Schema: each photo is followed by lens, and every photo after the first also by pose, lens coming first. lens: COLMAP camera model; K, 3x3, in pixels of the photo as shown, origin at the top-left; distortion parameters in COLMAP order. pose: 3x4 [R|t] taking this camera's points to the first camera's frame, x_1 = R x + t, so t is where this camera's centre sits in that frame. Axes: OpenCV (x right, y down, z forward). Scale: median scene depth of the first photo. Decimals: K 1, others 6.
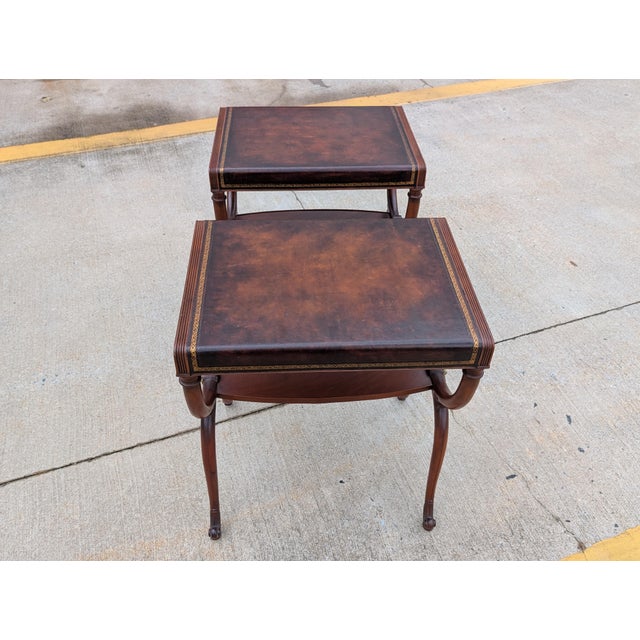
lens RADIAL K [[582.2, 0, 315.9], [0, 582.2, 318.4], [0, 0, 1]] dist [0.001931, -0.002940]
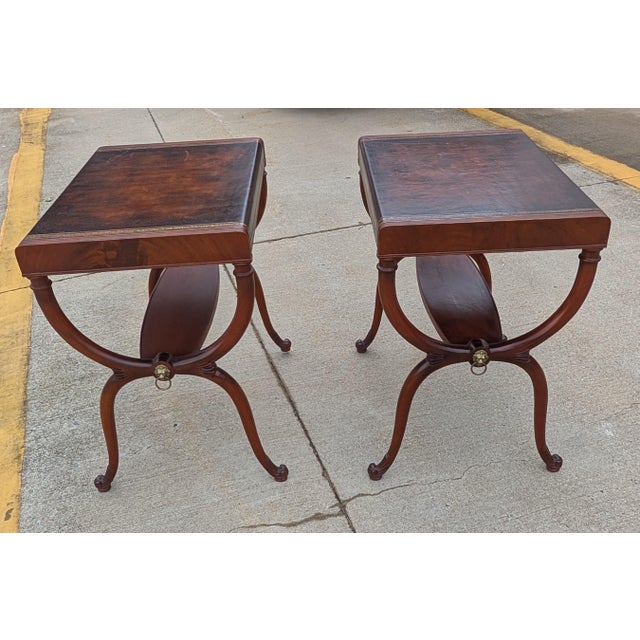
lens RADIAL K [[630.9, 0, 326.2], [0, 630.9, 326.1], [0, 0, 1]] dist [0.001536, 0.000000]
pose [[-0.020422, 0.532369, -0.846266, 0.907886], [-0.635696, 0.646396, 0.421975, -0.470099], [0.771669, 0.546586, 0.325224, 0.801368]]
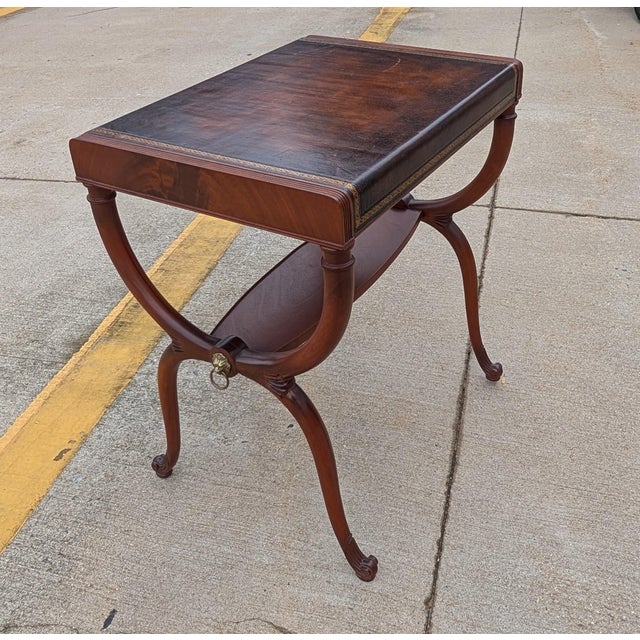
lens RADIAL K [[721.5, 0, 352.1], [0, 721.5, 276.0], [0, 0, 1]] dist [0.001109, 0.000000]
pose [[-0.555171, 0.441650, -0.704791, 0.581485], [-0.543557, 0.448730, 0.709357, -0.504317], [0.629548, 0.776909, -0.009059, 0.965320]]
